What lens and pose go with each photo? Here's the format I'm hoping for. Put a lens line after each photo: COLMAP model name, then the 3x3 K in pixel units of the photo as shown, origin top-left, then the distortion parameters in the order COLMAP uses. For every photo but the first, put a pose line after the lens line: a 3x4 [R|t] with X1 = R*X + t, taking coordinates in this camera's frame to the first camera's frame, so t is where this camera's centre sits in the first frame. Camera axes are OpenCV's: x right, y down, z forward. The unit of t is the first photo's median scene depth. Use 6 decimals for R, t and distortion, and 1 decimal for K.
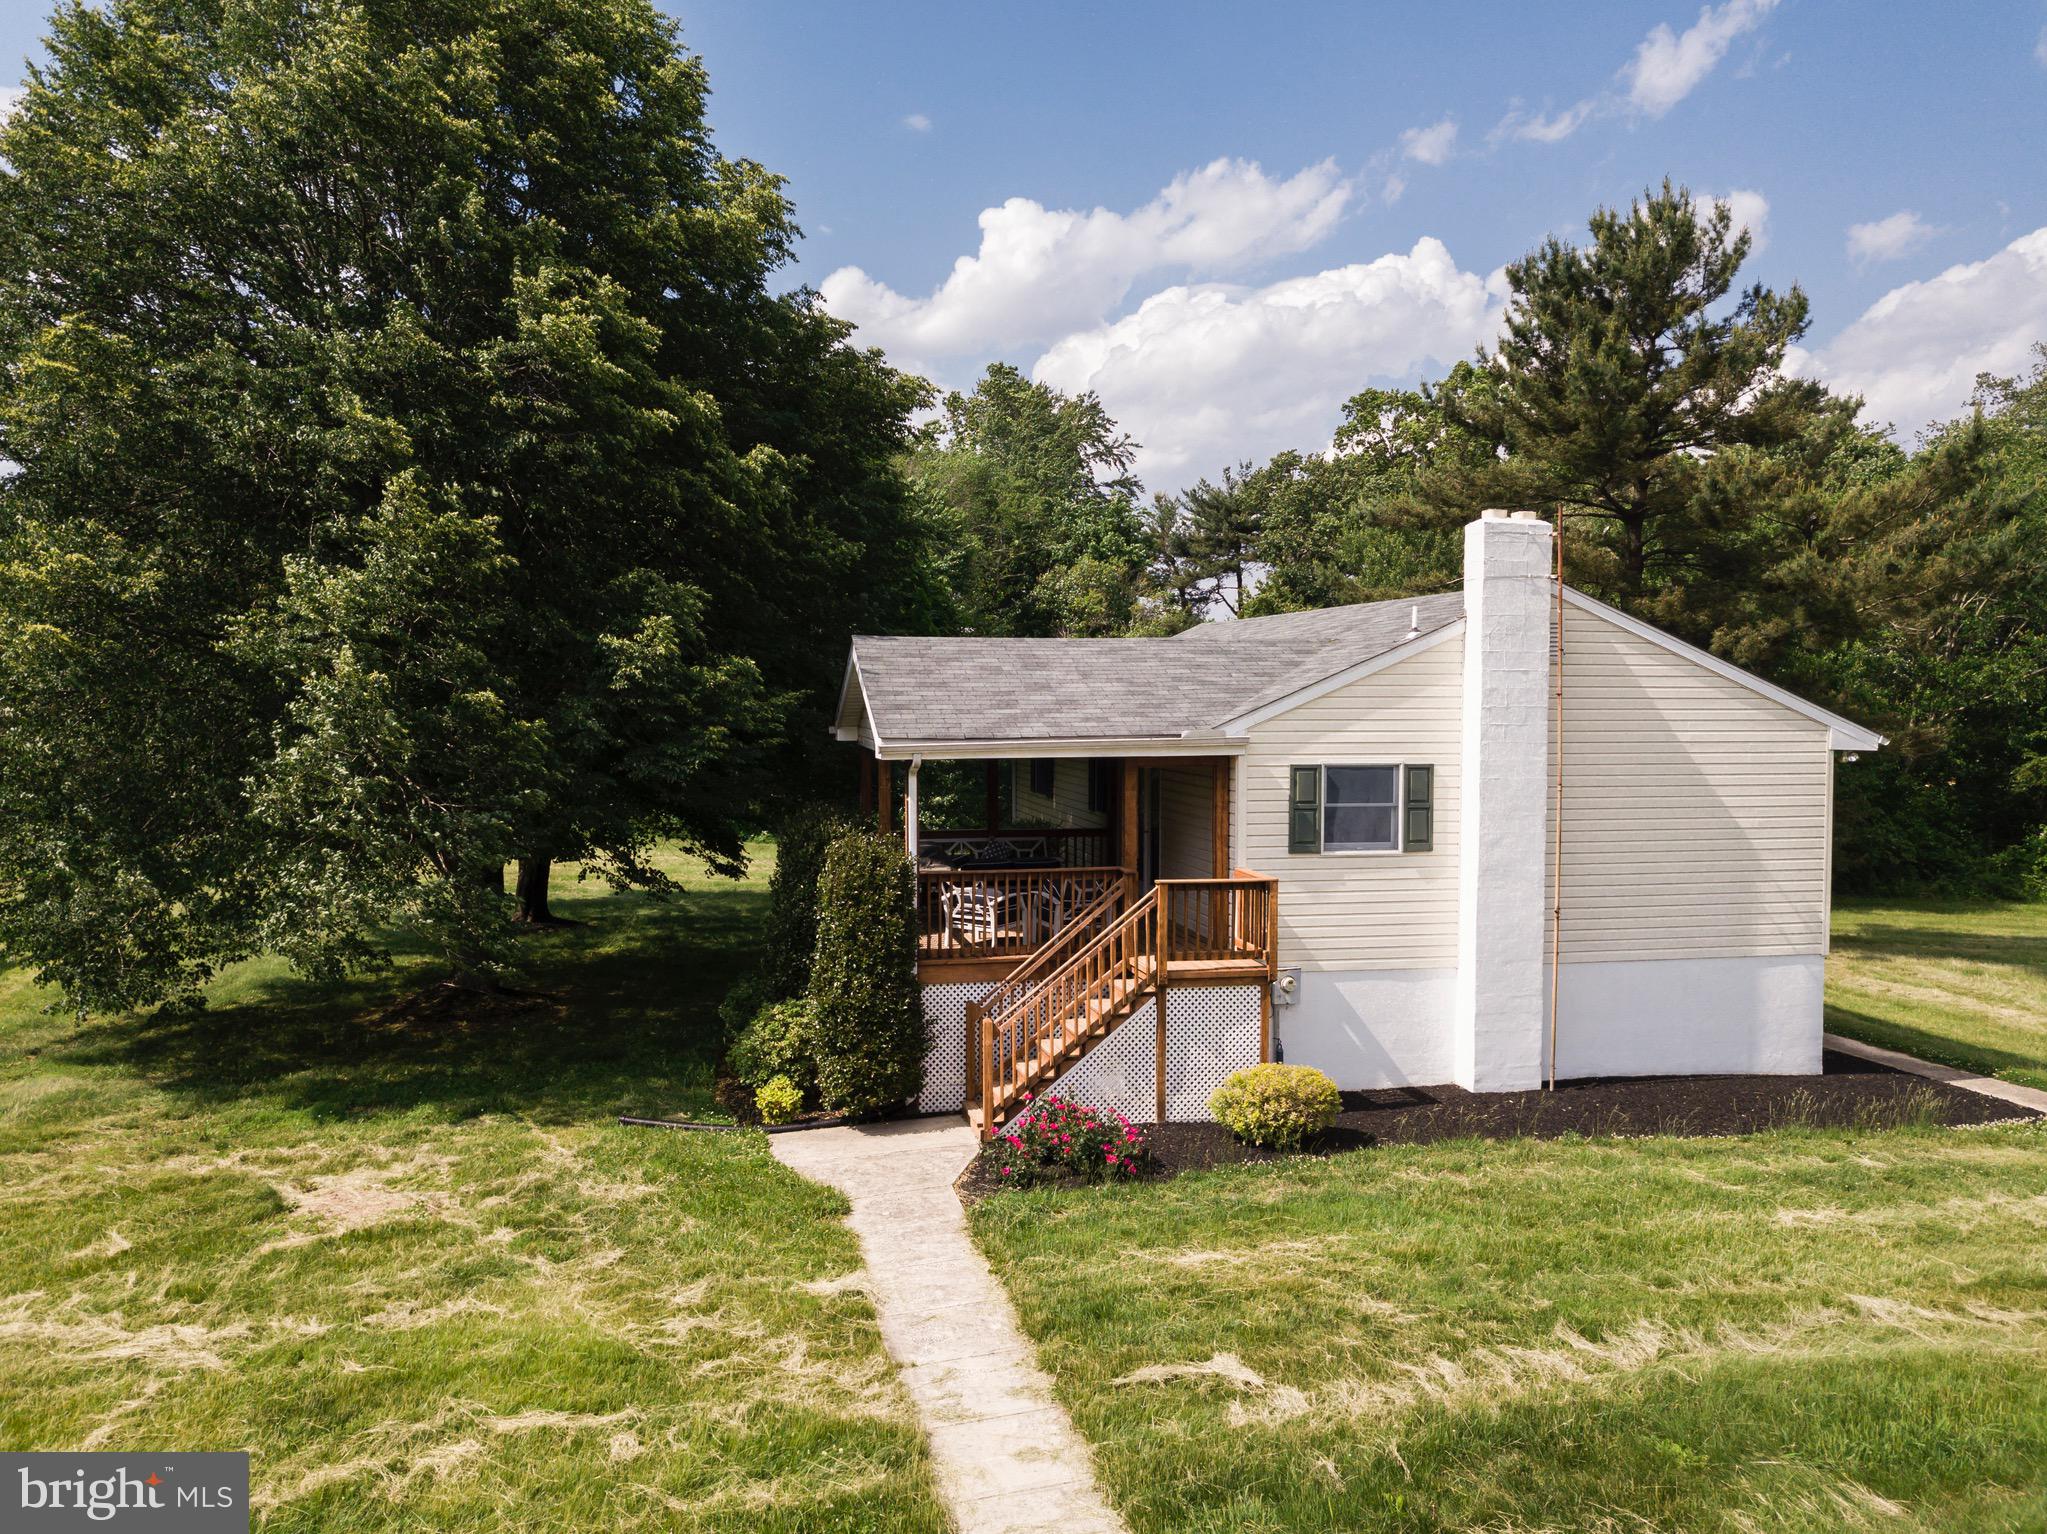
lens RADIAL K [[1549.7, 0, 1014.0], [0, 1549.7, 770.6], [0, 0, 1]] dist [0.024401, -0.004238]
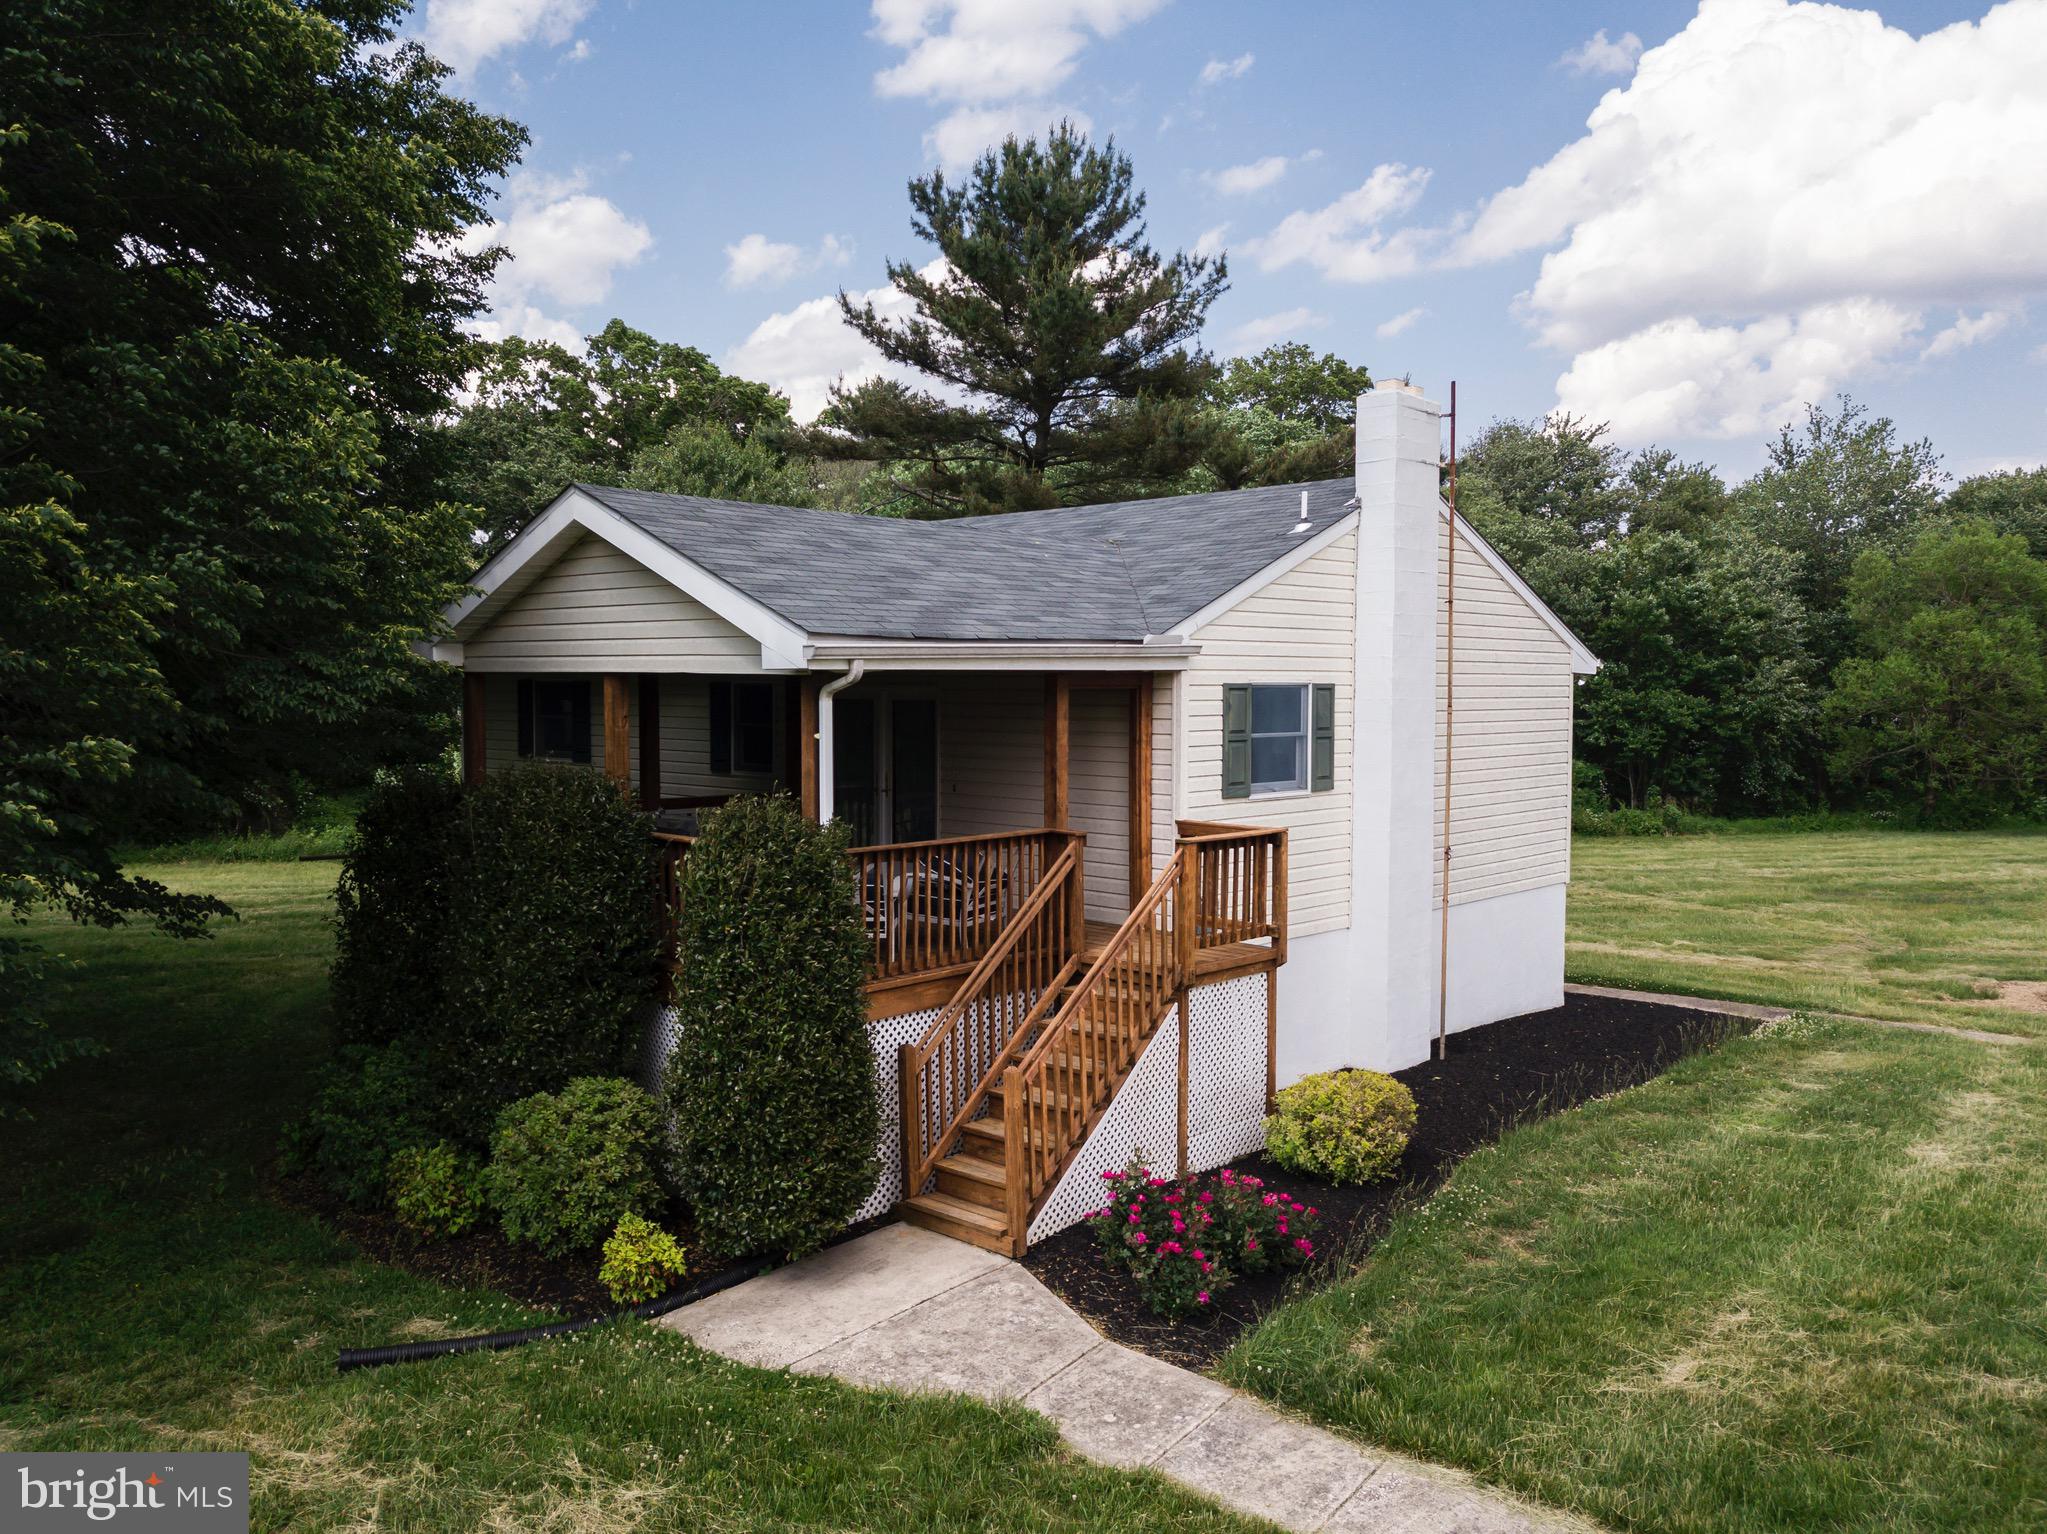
lens RADIAL K [[1549.7, 0, 1014.6], [0, 1549.7, 757.5], [0, 0, 1]] dist [0.024401, -0.004238]
pose [[0.820076, -0.027413, 0.571597, -0.349952], [0.026305, 0.999602, 0.010200, 0.022550], [-0.571649, 0.006671, 0.820471, 0.427021]]
